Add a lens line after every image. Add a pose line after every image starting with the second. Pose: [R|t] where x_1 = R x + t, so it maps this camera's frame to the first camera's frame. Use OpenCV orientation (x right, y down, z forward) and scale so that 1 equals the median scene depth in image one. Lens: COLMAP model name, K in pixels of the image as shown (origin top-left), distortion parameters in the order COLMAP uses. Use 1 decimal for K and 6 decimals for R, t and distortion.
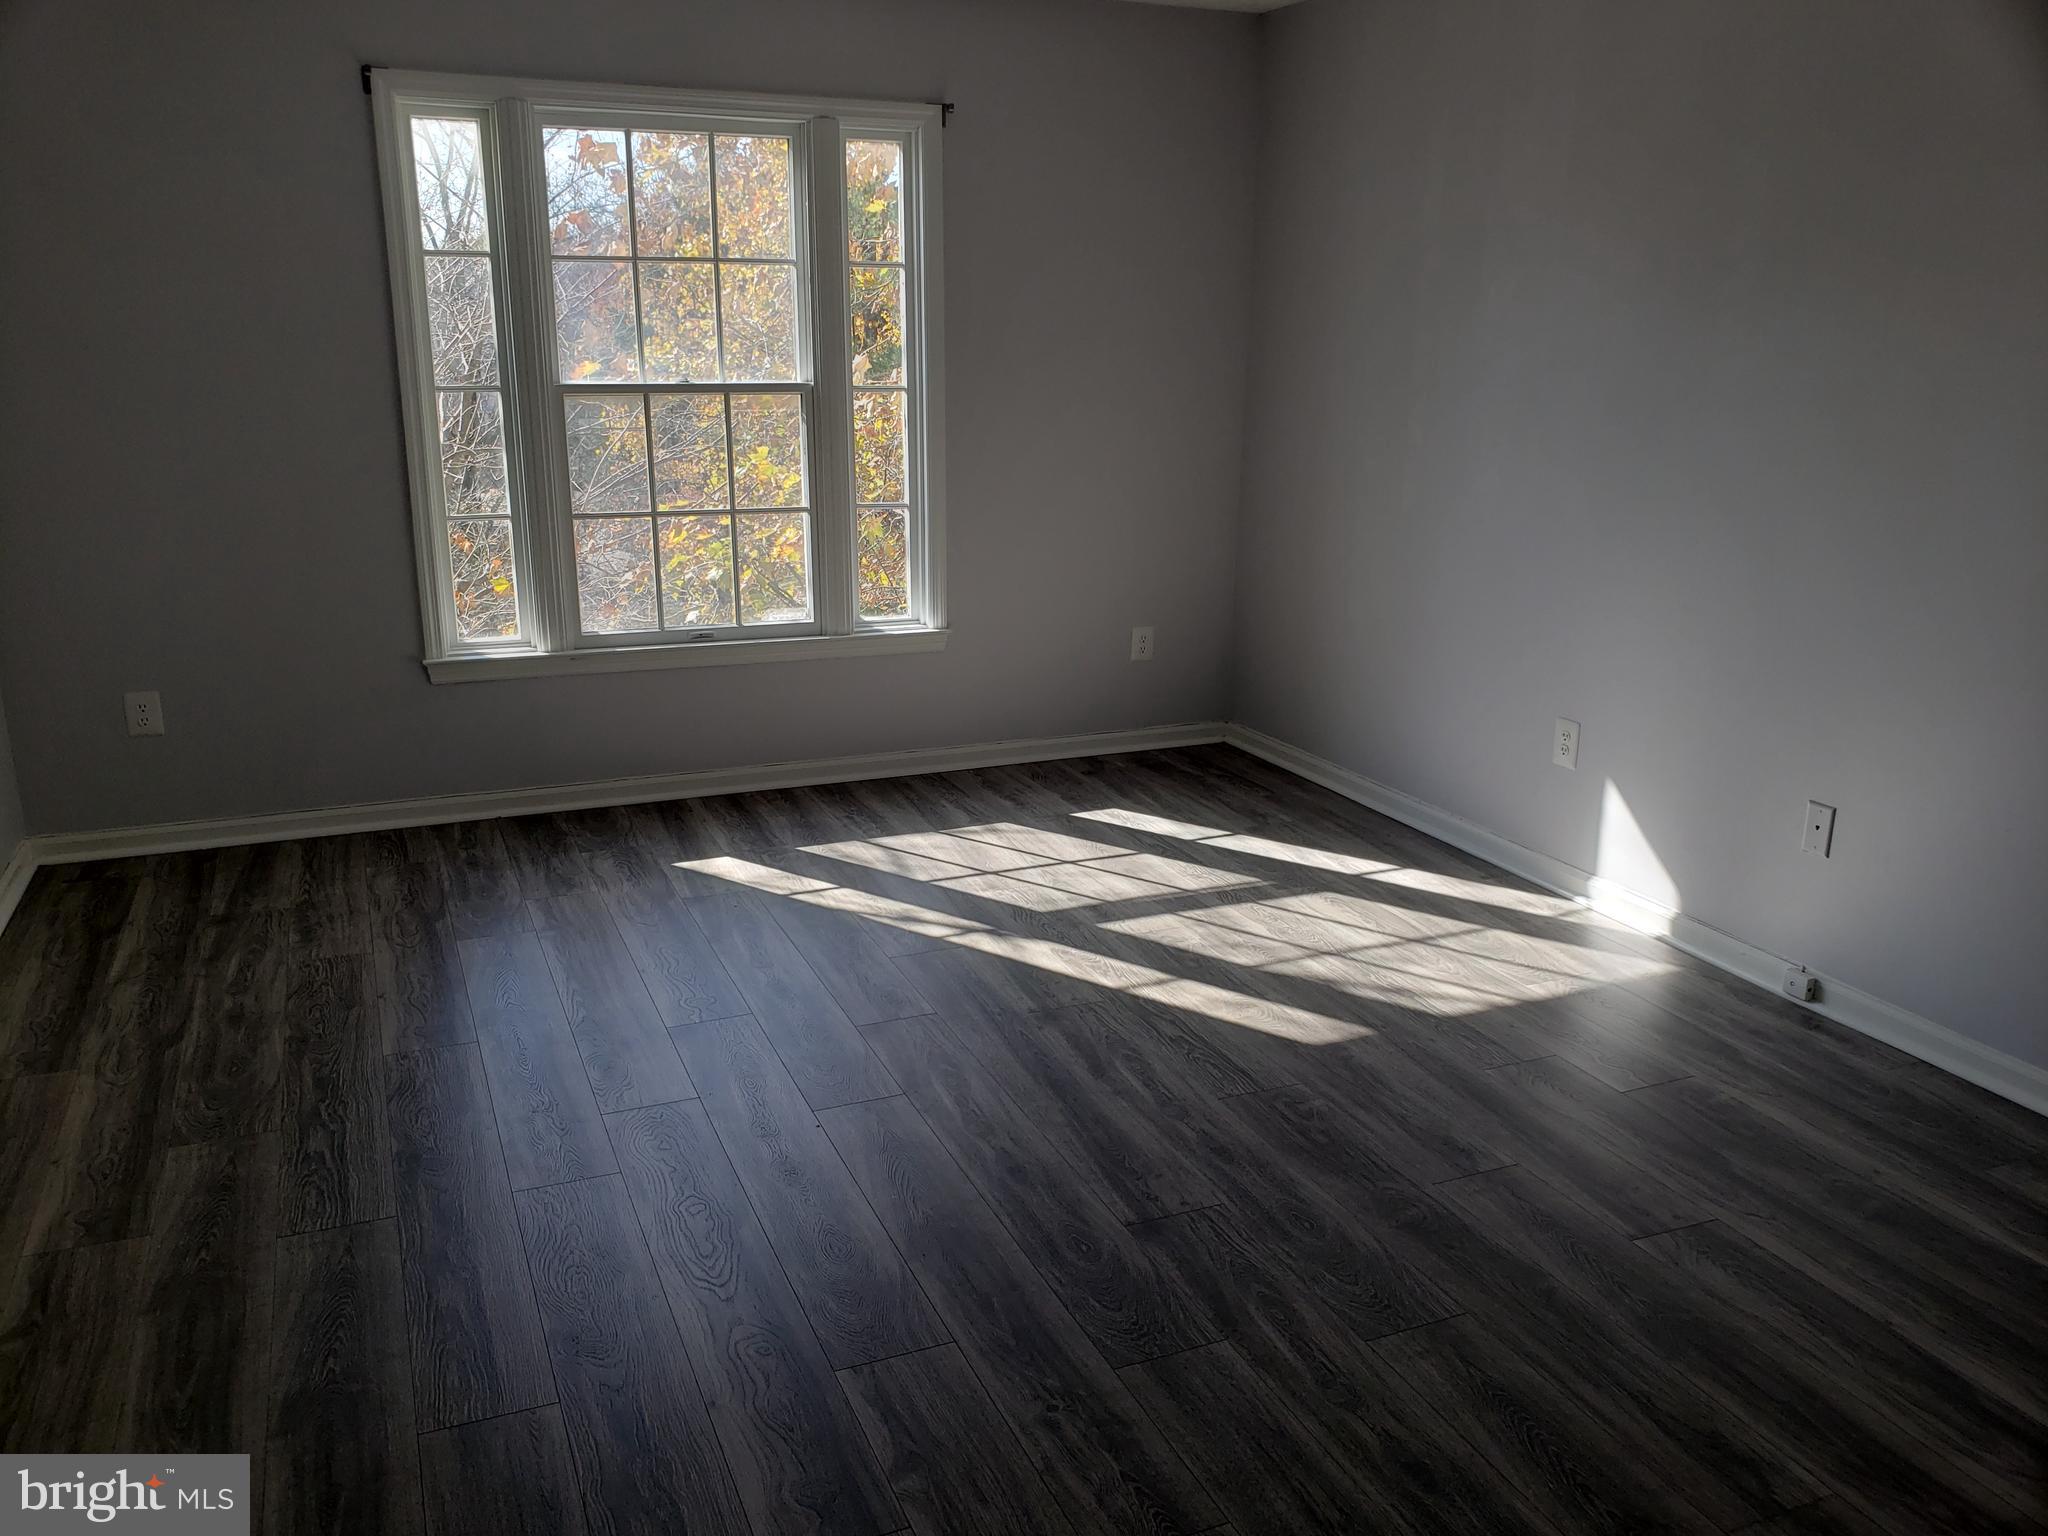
lens RADIAL K [[1596.6, 0, 1021.9], [0, 1596.6, 771.0], [0, 0, 1]] dist [0.178863, -0.384484]
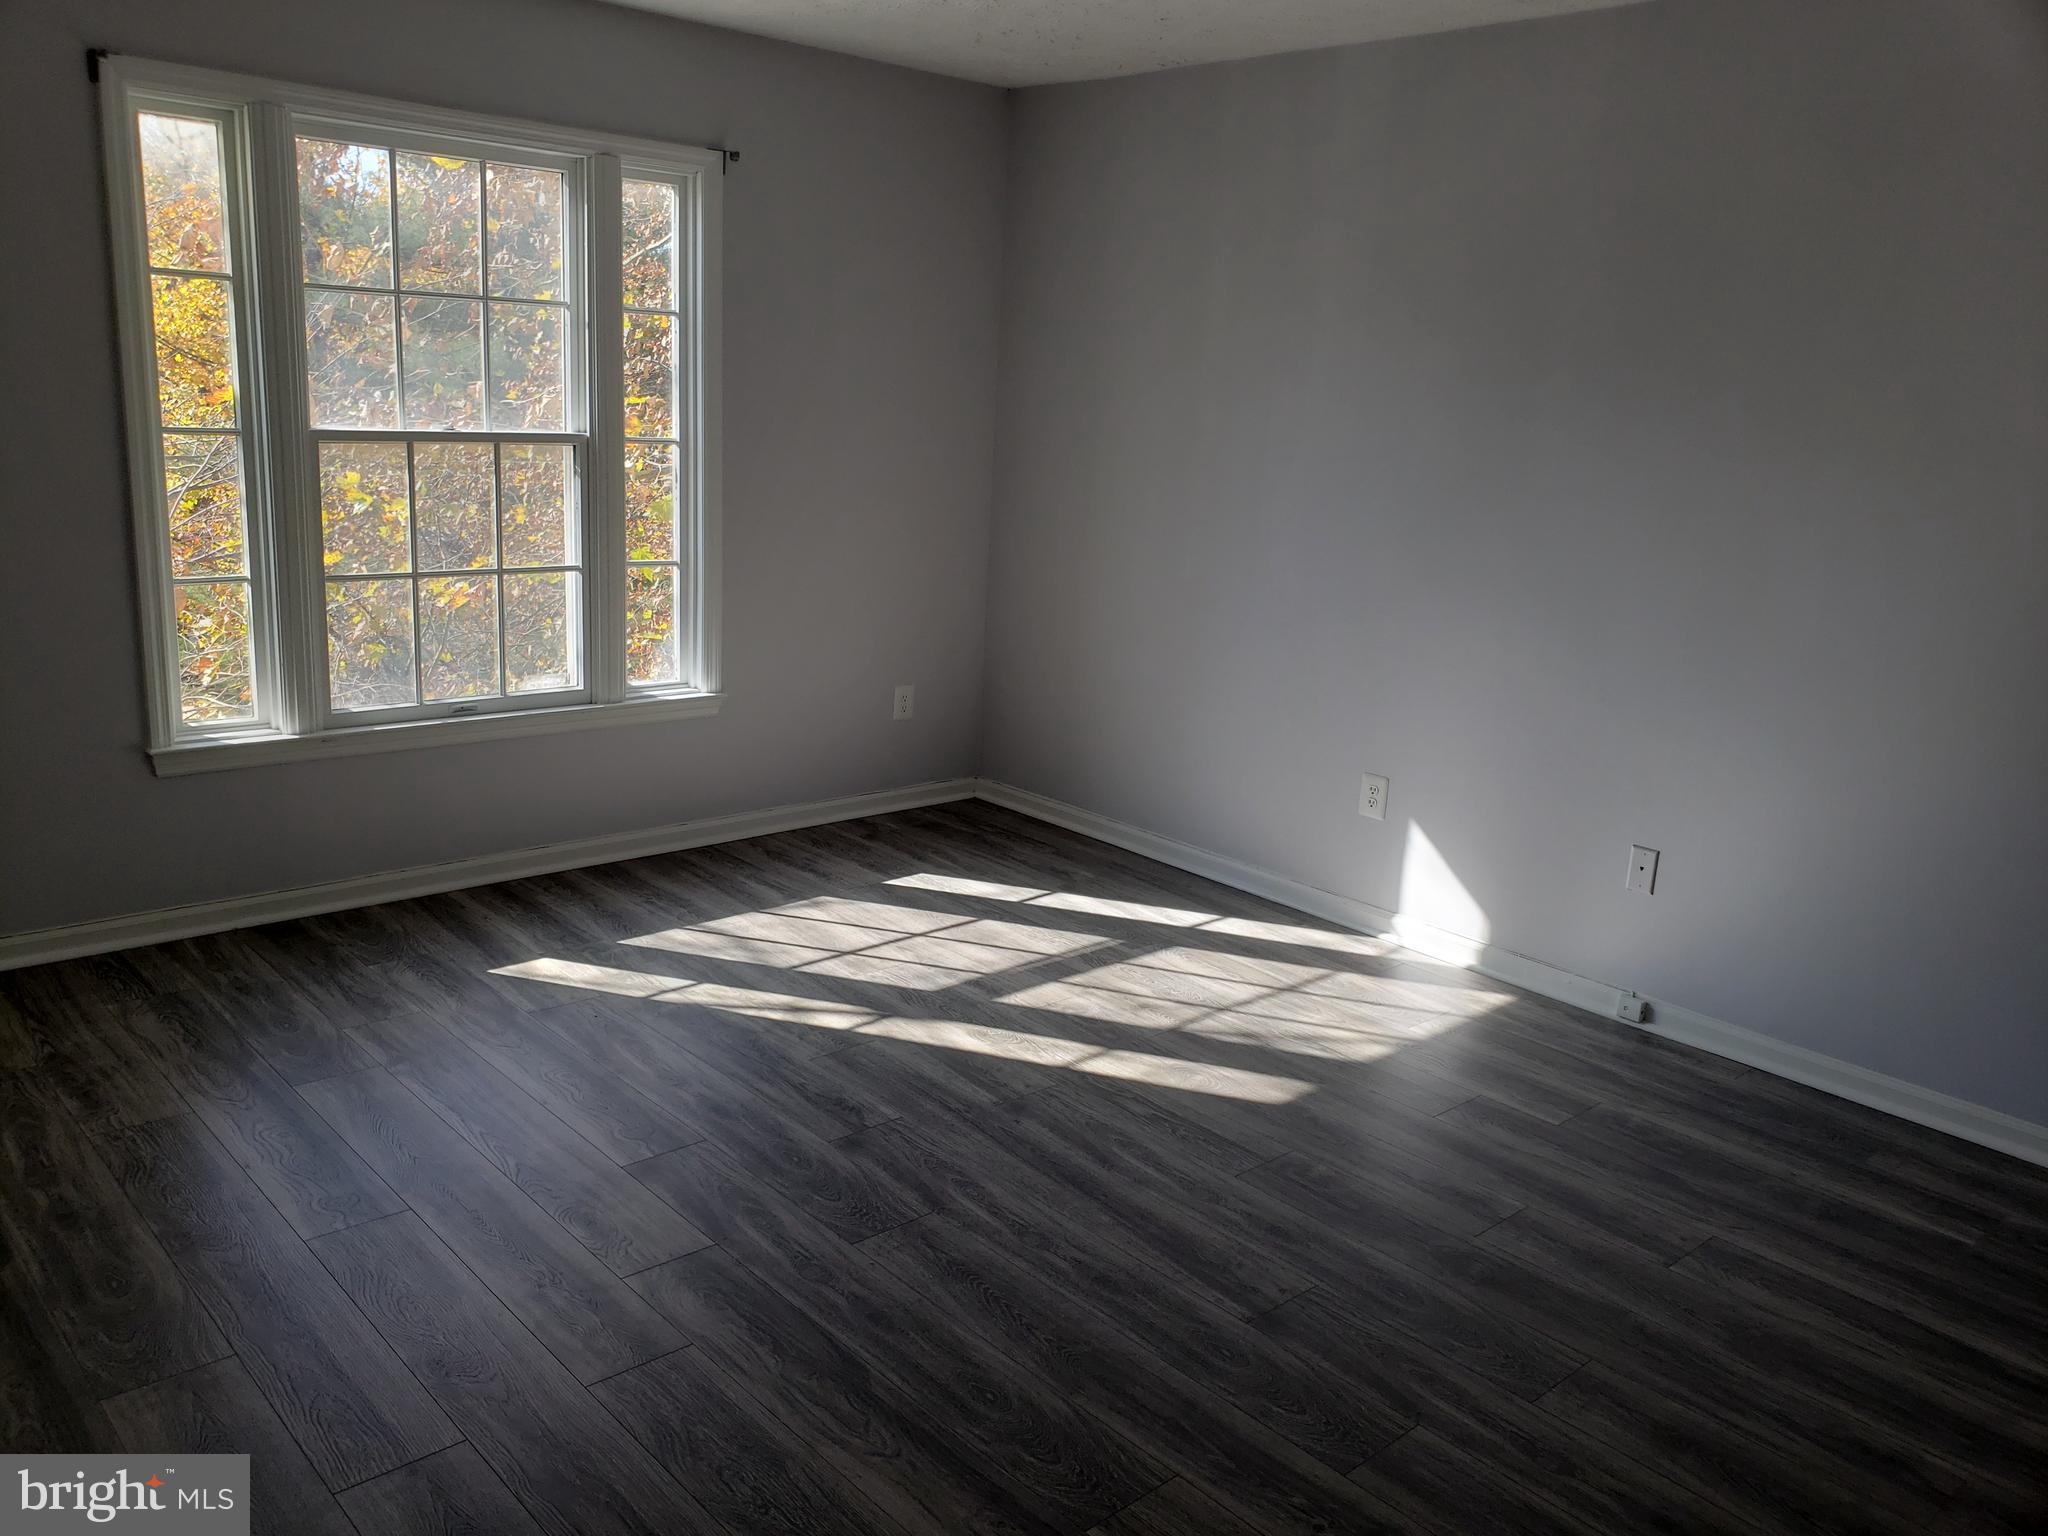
lens RADIAL K [[1578.7, 0, 996.9], [0, 1578.7, 754.7], [0, 0, 1]] dist [0.159380, -0.257380]
pose [[0.942233, -0.033759, 0.333253, -0.238400], [0.042252, 0.998940, -0.018268, -0.032565], [-0.332284, 0.031293, 0.942660, 0.068382]]
